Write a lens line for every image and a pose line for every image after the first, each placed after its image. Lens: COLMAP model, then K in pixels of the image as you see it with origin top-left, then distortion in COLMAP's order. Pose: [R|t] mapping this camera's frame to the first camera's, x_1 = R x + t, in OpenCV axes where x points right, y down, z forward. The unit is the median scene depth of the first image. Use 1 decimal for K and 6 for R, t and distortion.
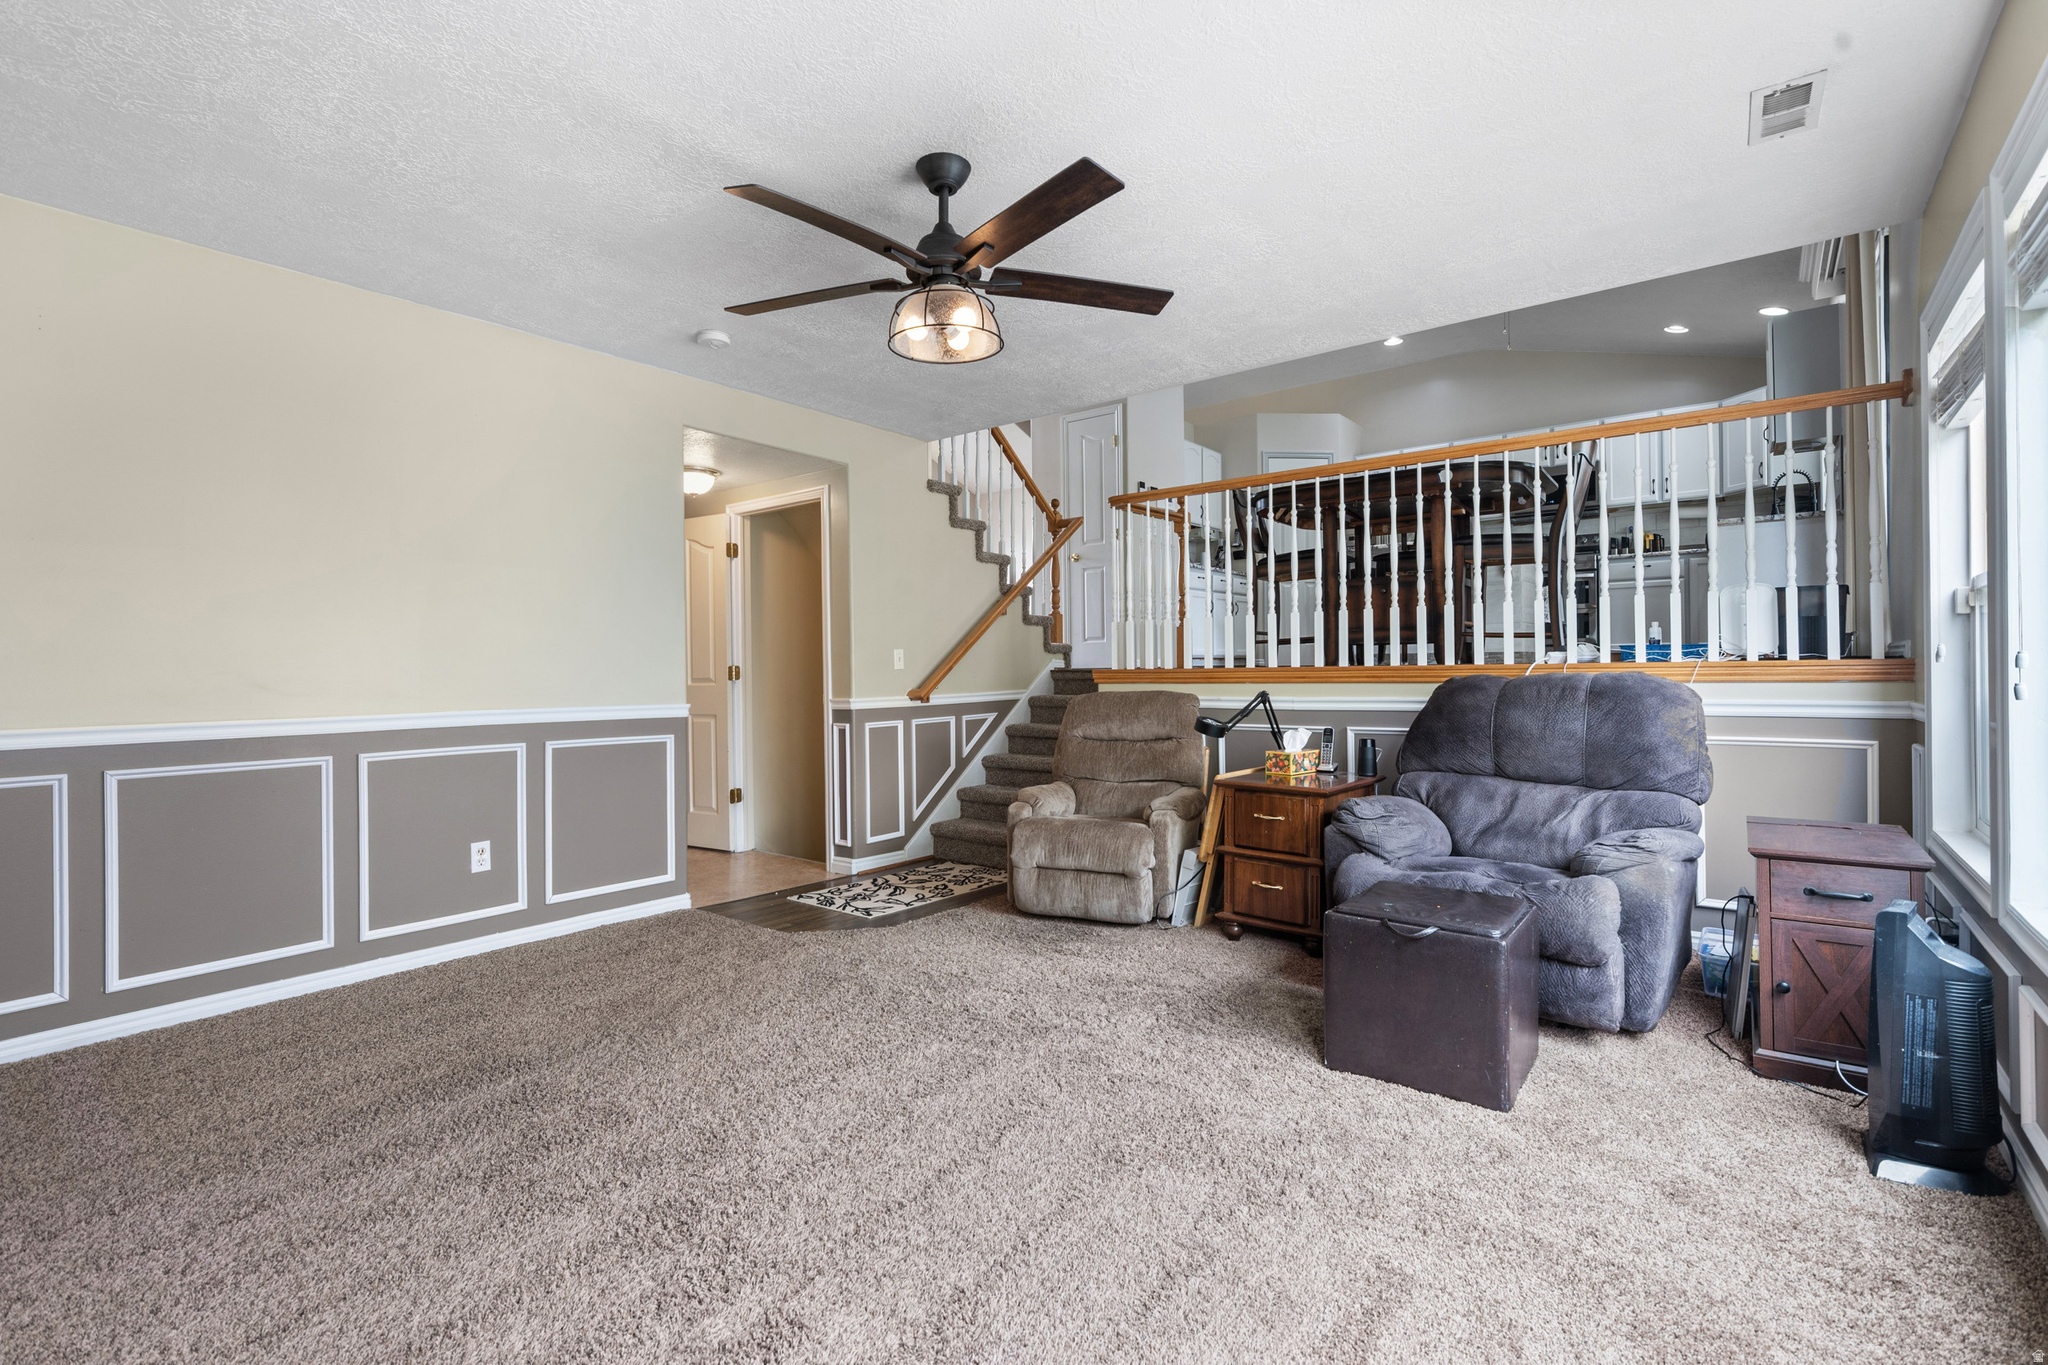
lens RADIAL K [[951.6, 0, 1024.0], [0, 951.6, 682.5], [0, 0, 1]] dist [-0.020972, -0.000166]
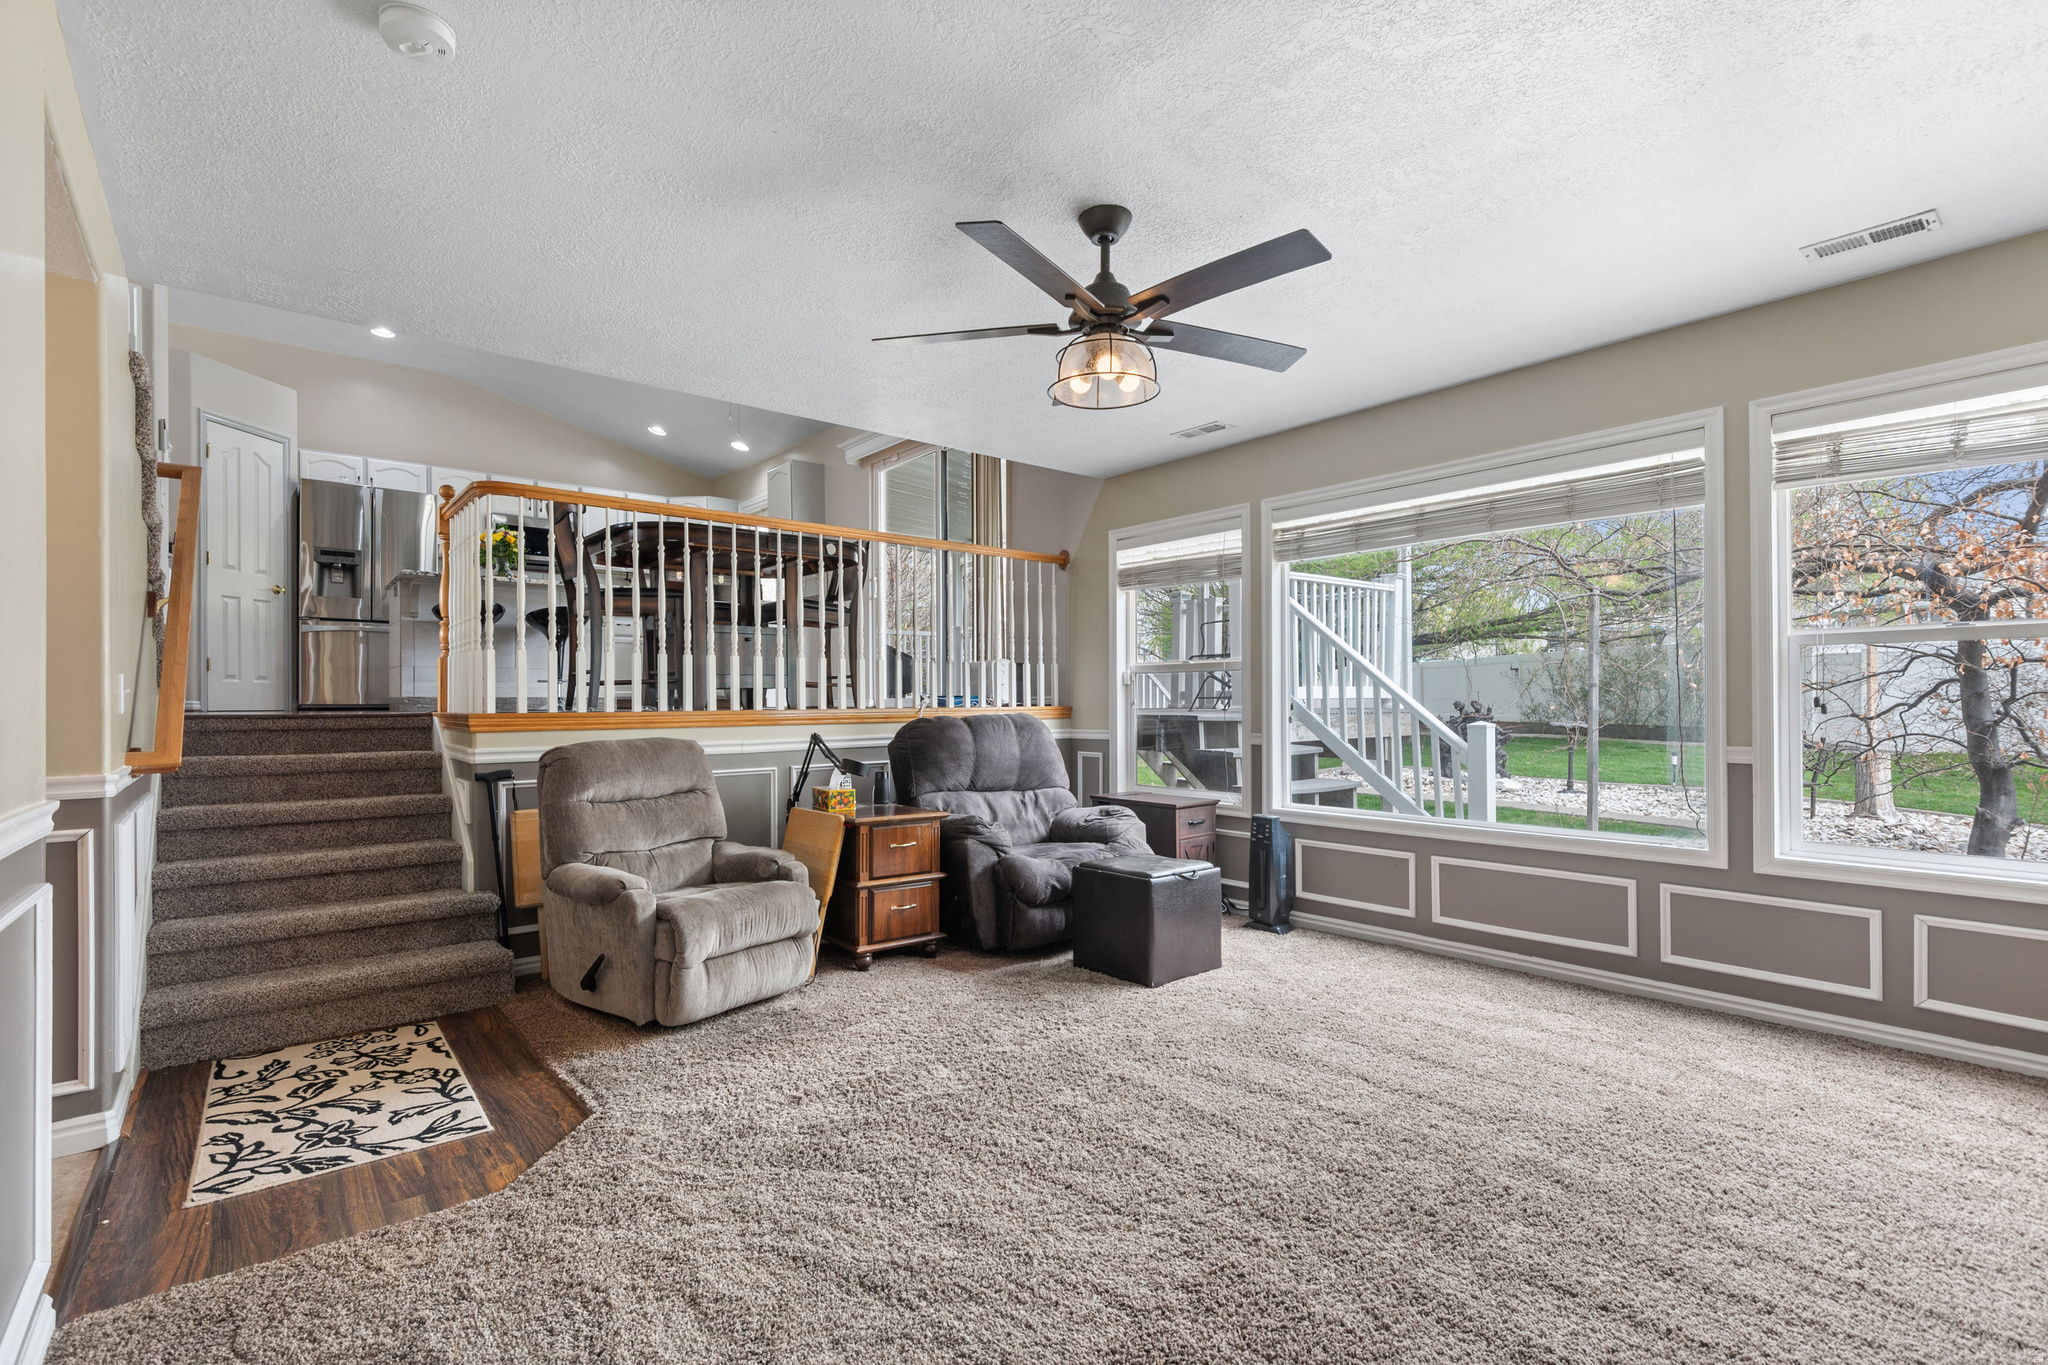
lens RADIAL K [[922.0, 0, 1058.3], [0, 922.0, 705.1], [0, 0, 1]] dist [-0.002433, -0.000266]
pose [[0.187150, 0.009015, 0.982290, -0.608077], [0.020388, 0.999707, -0.013060, -0.002436], [-0.982120, 0.022471, 0.186911, 0.493027]]
